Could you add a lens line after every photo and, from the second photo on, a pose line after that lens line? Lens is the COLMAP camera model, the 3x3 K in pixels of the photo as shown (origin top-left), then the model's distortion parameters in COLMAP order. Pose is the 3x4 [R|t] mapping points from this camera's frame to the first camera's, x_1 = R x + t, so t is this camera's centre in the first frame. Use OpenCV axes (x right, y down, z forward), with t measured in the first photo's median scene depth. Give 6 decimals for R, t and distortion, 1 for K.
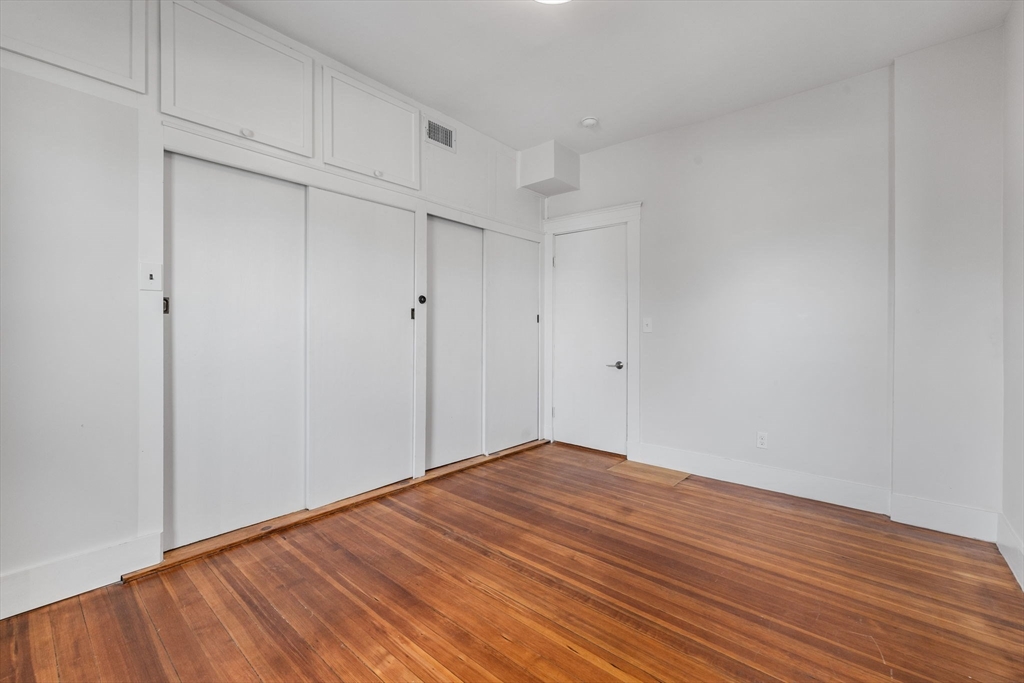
lens RADIAL K [[431.3, 0, 518.3], [0, 431.3, 333.9], [0, 0, 1]] dist [-0.001364, -0.000103]
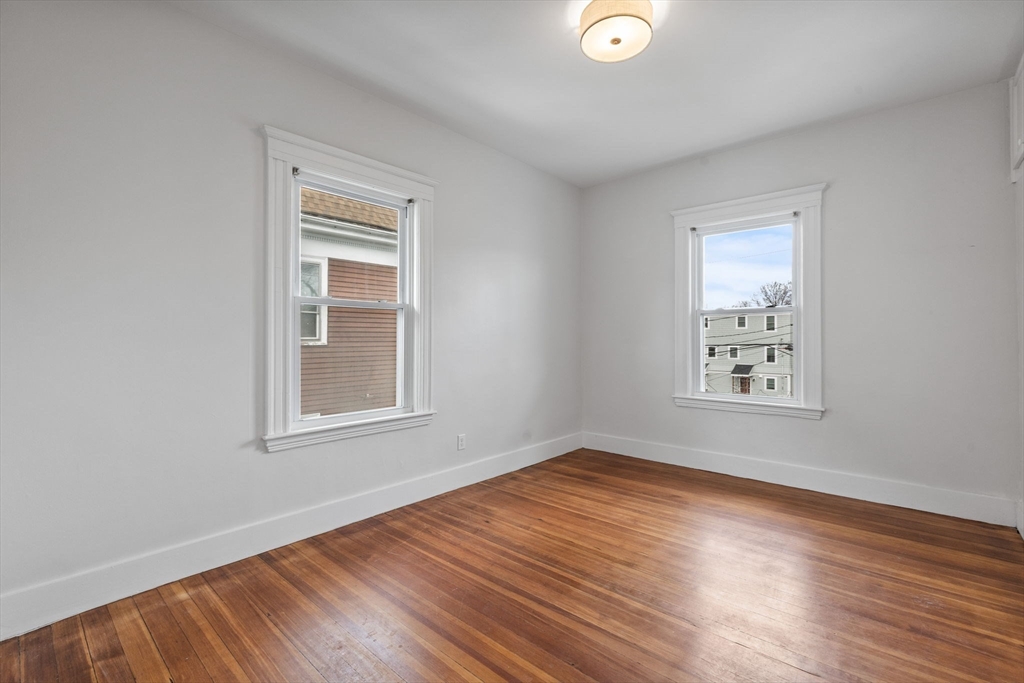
lens RADIAL K [[431.3, 0, 518.3], [0, 431.3, 333.9], [0, 0, 1]] dist [-0.001364, -0.000103]
pose [[-0.999327, -0.003624, 0.036489, 0.300779], [-0.003566, 0.999992, 0.001645, -0.024432], [-0.036494, 0.001513, -0.999333, 2.149250]]
